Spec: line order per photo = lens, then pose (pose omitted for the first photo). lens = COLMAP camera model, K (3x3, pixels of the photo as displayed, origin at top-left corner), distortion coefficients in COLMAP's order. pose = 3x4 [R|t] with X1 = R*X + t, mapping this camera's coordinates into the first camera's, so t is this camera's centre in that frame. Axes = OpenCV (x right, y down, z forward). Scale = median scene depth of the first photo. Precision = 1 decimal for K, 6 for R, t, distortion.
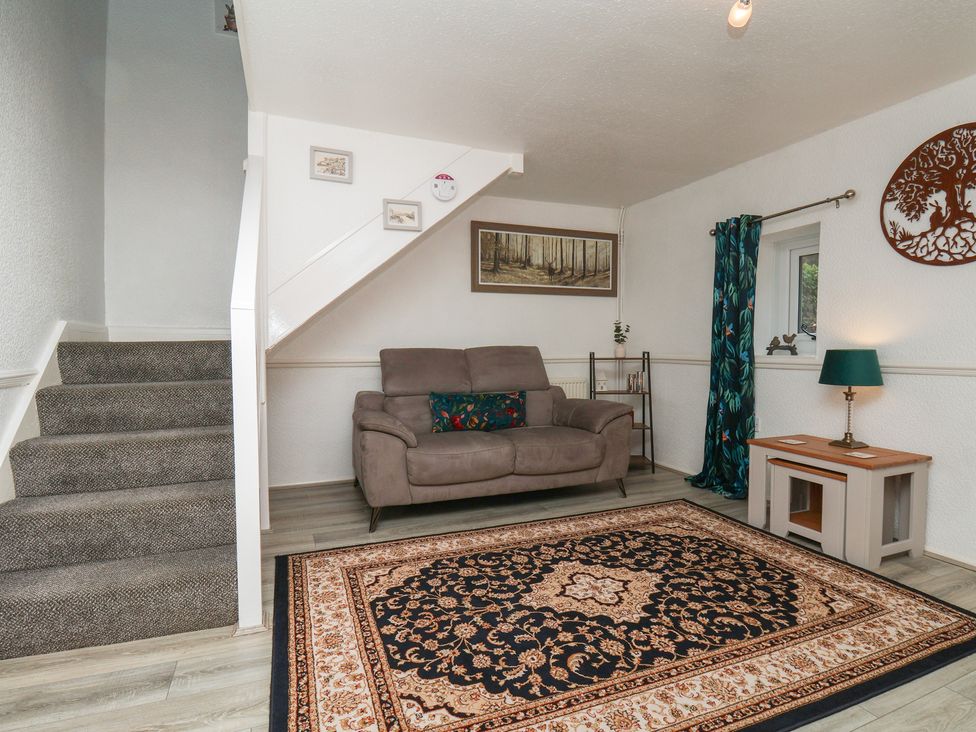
lens RADIAL K [[512.8, 0, 490.9], [0, 512.8, 368.2], [0, 0, 1]] dist [0.007077, -0.016899]
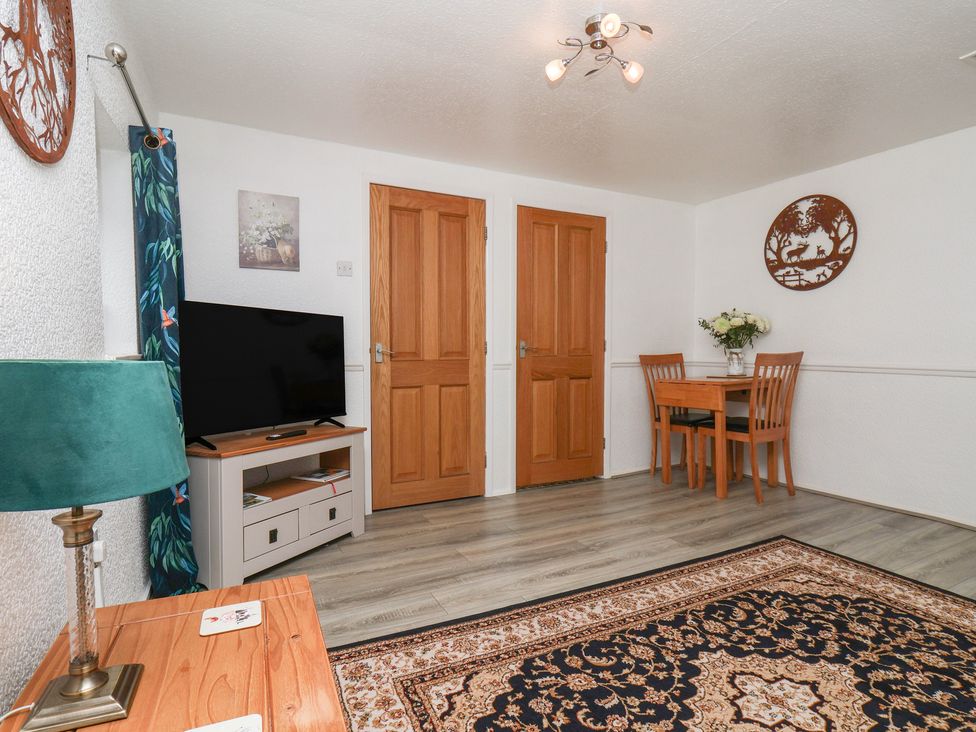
lens RADIAL K [[512.8, 0, 490.9], [0, 512.8, 368.2], [0, 0, 1]] dist [0.007077, -0.016899]
pose [[-0.997931, 0.004032, -0.064168, 0.601214], [-0.001010, 0.996925, 0.078349, -0.064279], [0.064286, 0.078252, -0.994859, 1.555186]]
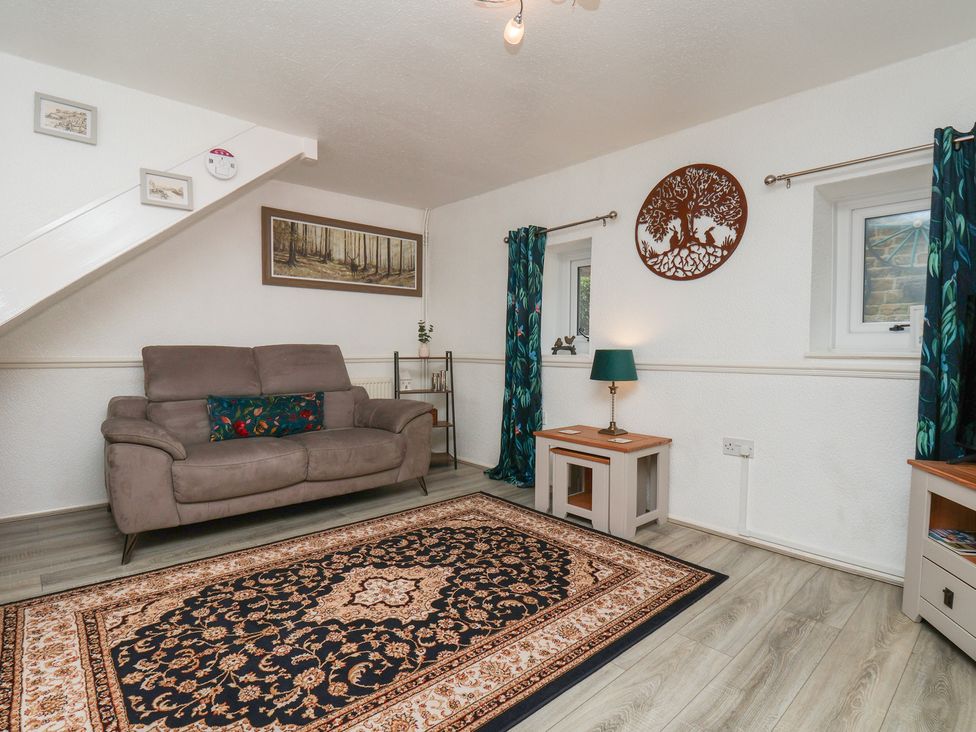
lens RADIAL K [[512.8, 0, 490.9], [0, 512.8, 368.2], [0, 0, 1]] dist [0.007077, -0.016899]
pose [[0.939296, -0.005755, 0.343060, 0.055130], [0.006474, 0.999979, -0.000952, 0.005961], [-0.343047, 0.003115, 0.939313, 0.012077]]
